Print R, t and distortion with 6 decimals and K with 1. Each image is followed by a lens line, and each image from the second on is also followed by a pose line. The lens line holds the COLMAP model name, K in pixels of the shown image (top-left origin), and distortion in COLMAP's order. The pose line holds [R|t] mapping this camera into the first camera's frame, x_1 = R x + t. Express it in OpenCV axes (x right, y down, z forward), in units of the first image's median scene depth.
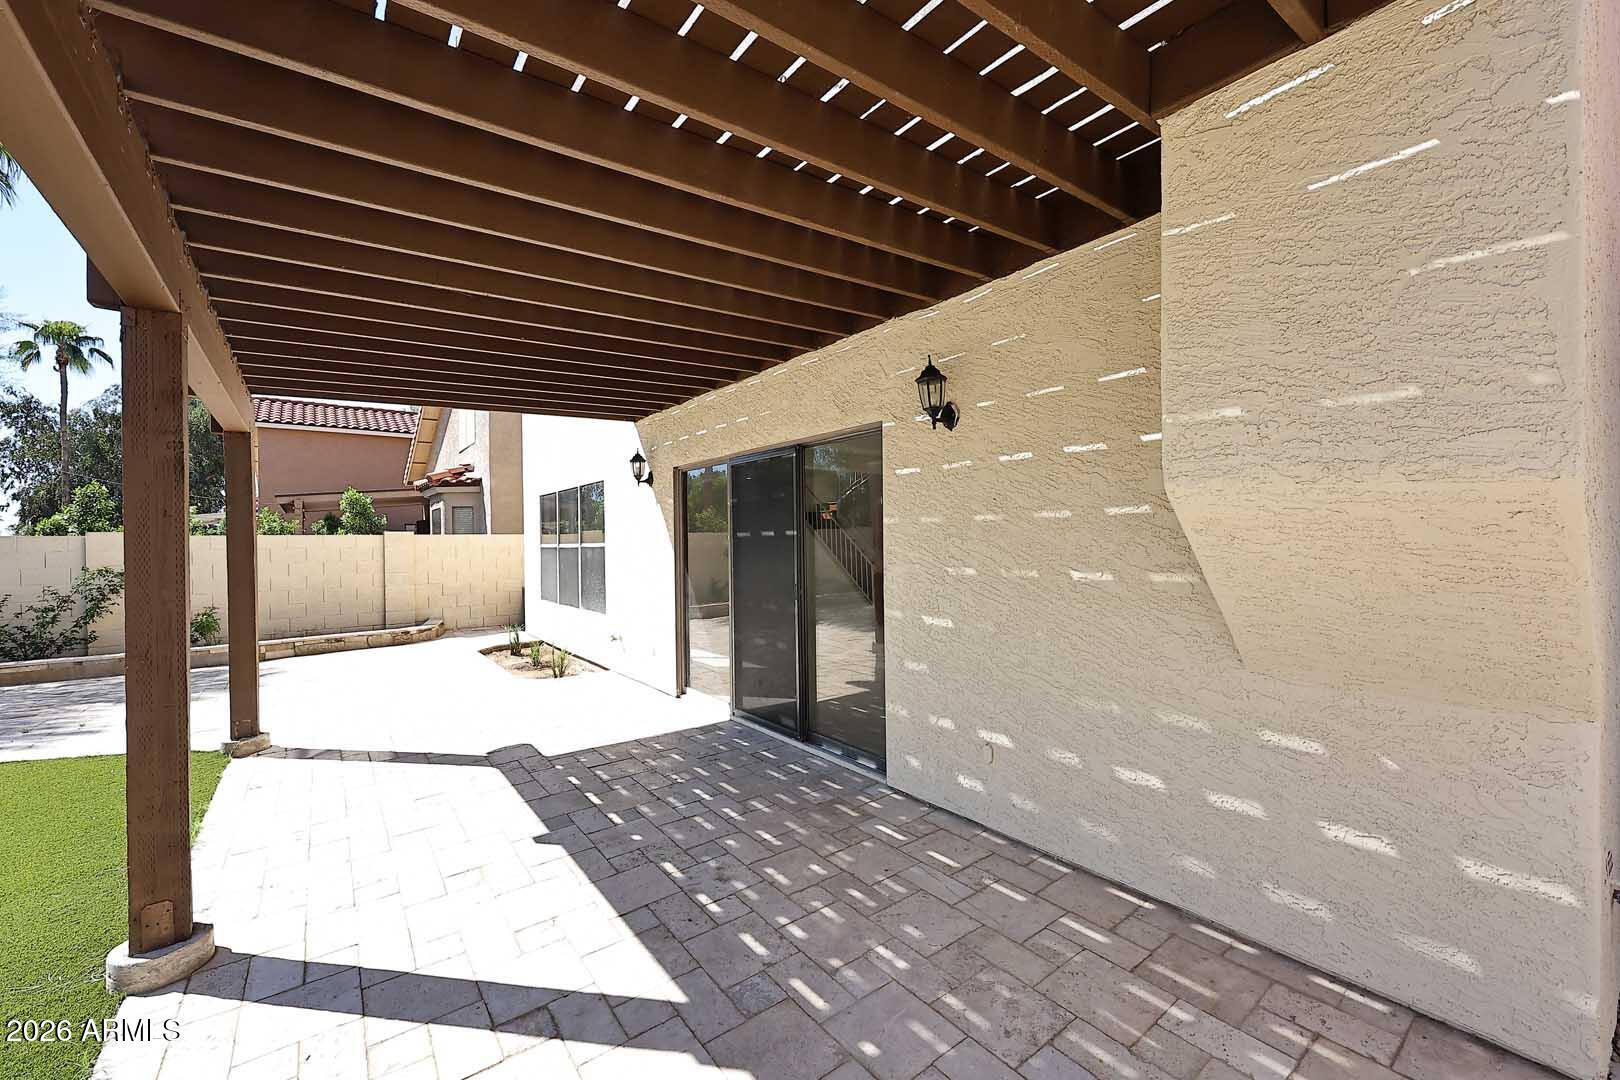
lens RADIAL K [[649.3, 0, 810.0], [0, 649.3, 540.0], [0, 0, 1]] dist [0.000063, -0.000038]
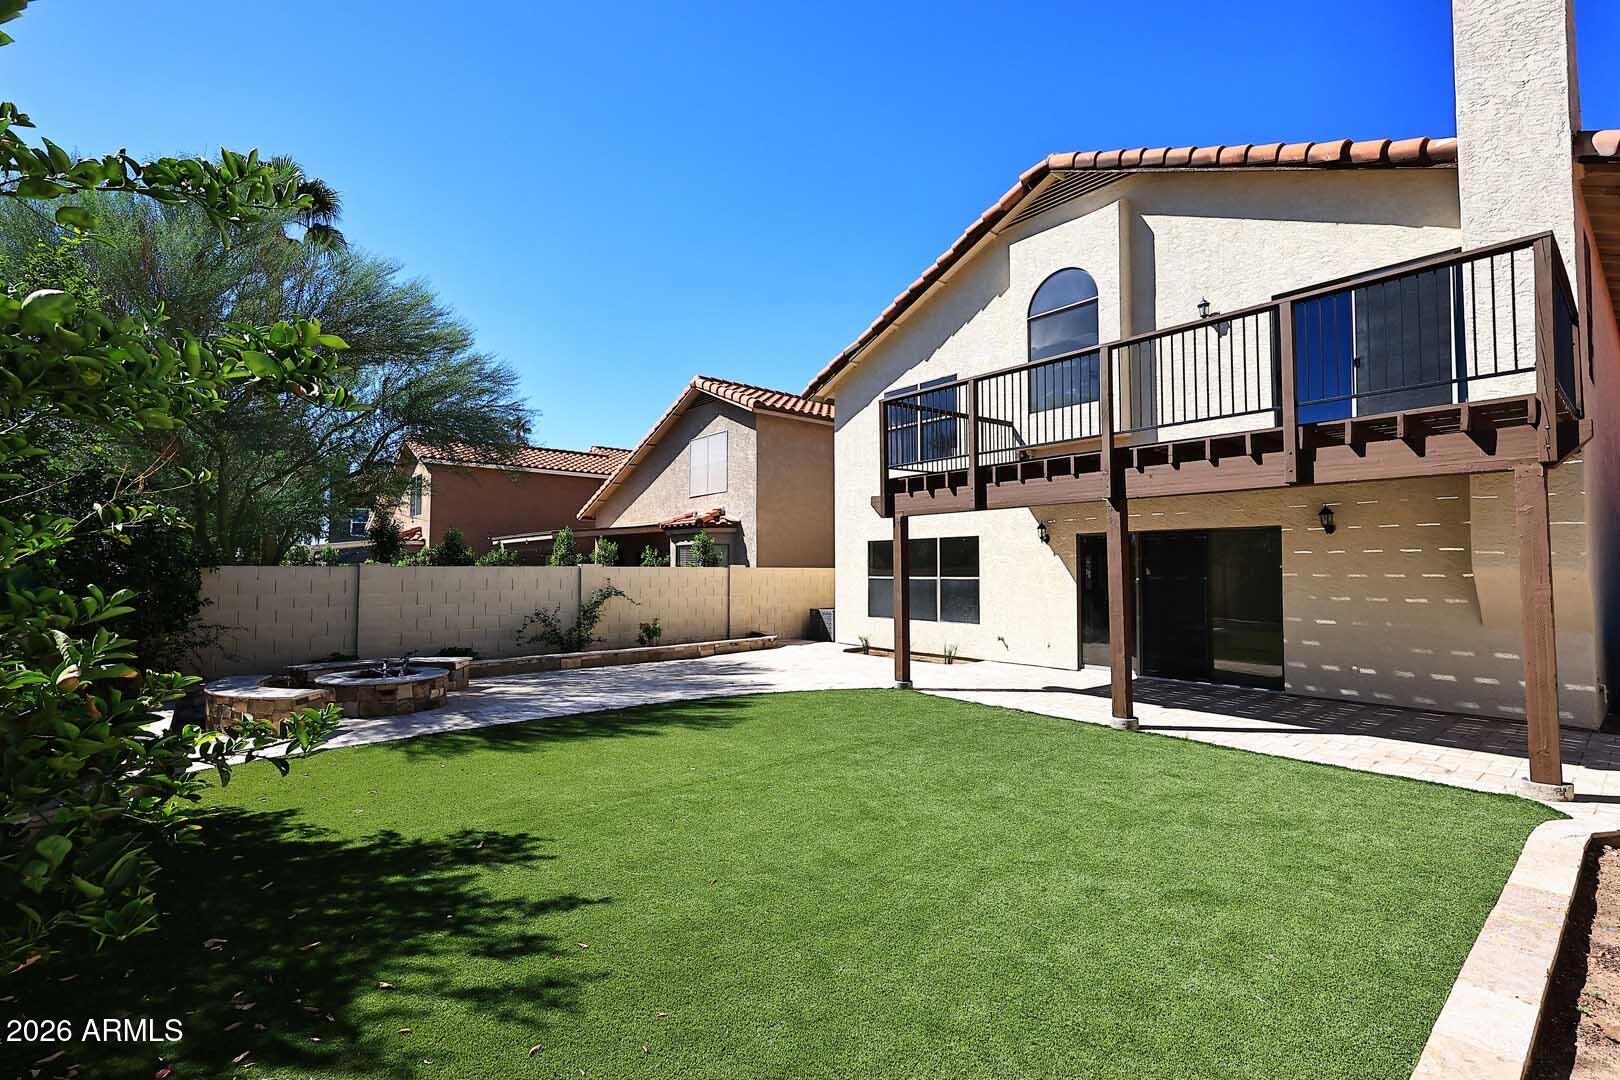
lens RADIAL K [[723.7, 0, 810.0], [0, 723.7, 540.0], [0, 0, 1]] dist [0.018887, 0.000054]
pose [[0.997357, 0.021641, 0.069360, -0.763413], [-0.018464, 0.998765, -0.046128, 0.002272], [-0.070272, 0.044726, 0.996525, -0.622987]]
